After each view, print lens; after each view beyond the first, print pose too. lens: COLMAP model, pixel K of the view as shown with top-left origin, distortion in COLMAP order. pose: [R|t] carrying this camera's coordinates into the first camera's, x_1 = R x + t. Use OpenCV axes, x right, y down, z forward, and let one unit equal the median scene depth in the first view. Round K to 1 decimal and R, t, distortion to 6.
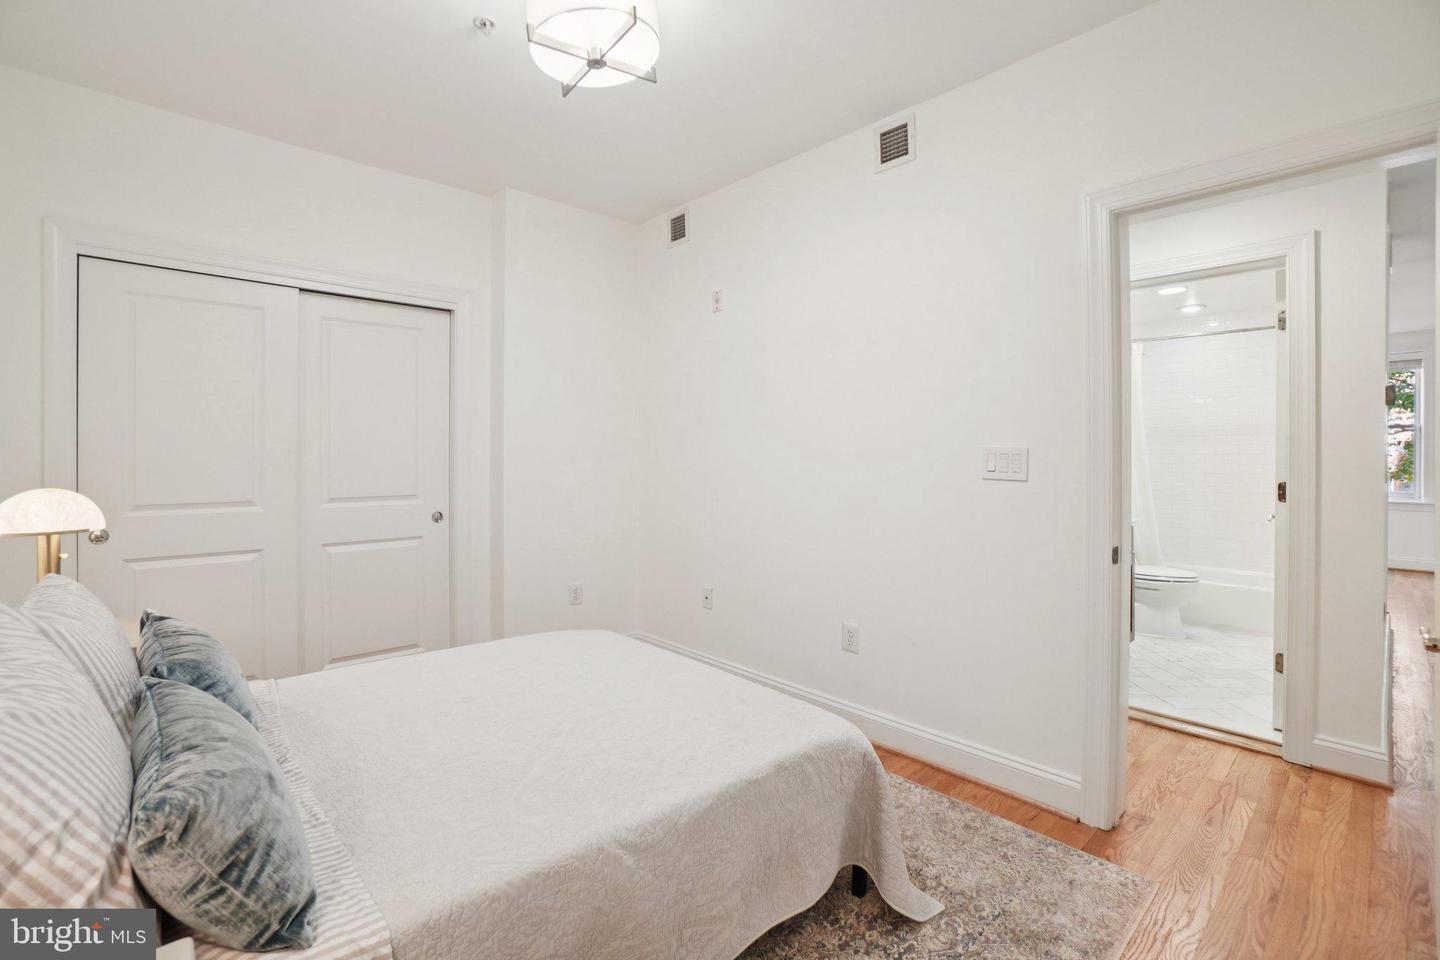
lens RADIAL K [[614.1, 0, 719.7], [0, 614.1, 468.5], [0, 0, 1]] dist [-0.040540, 0.000526]
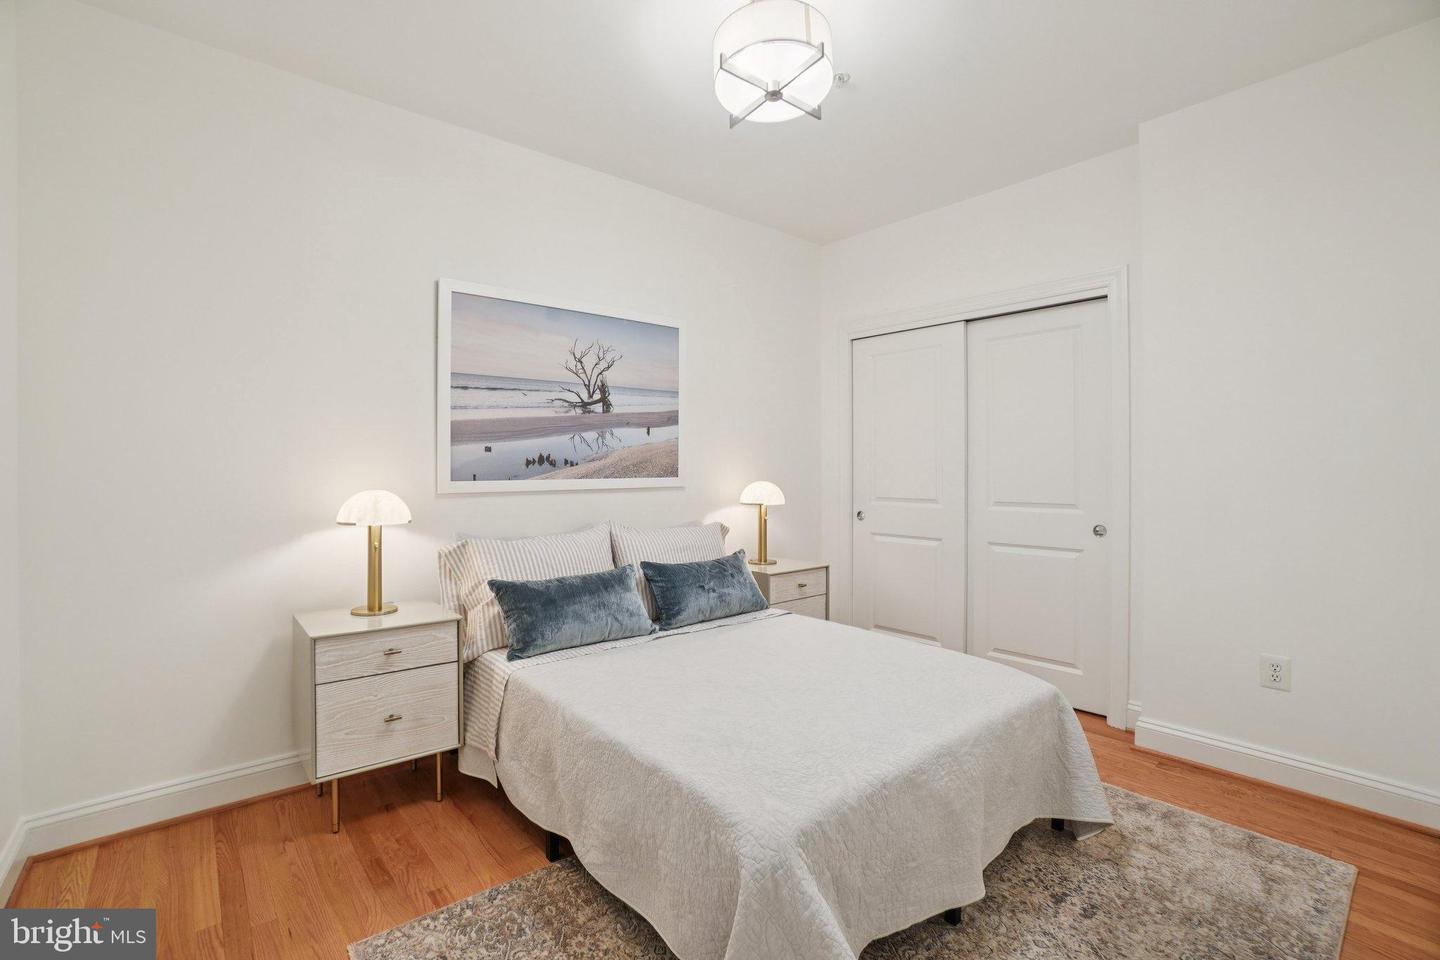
lens RADIAL K [[641.1, 0, 708.6], [0, 641.1, 470.8], [0, 0, 1]] dist [-0.059263, 0.020603]
pose [[-0.021366, 0.004141, -0.999763, 0.639112], [-0.014055, 0.999891, 0.004442, -0.005916], [0.999673, 0.014147, -0.021306, 0.618544]]
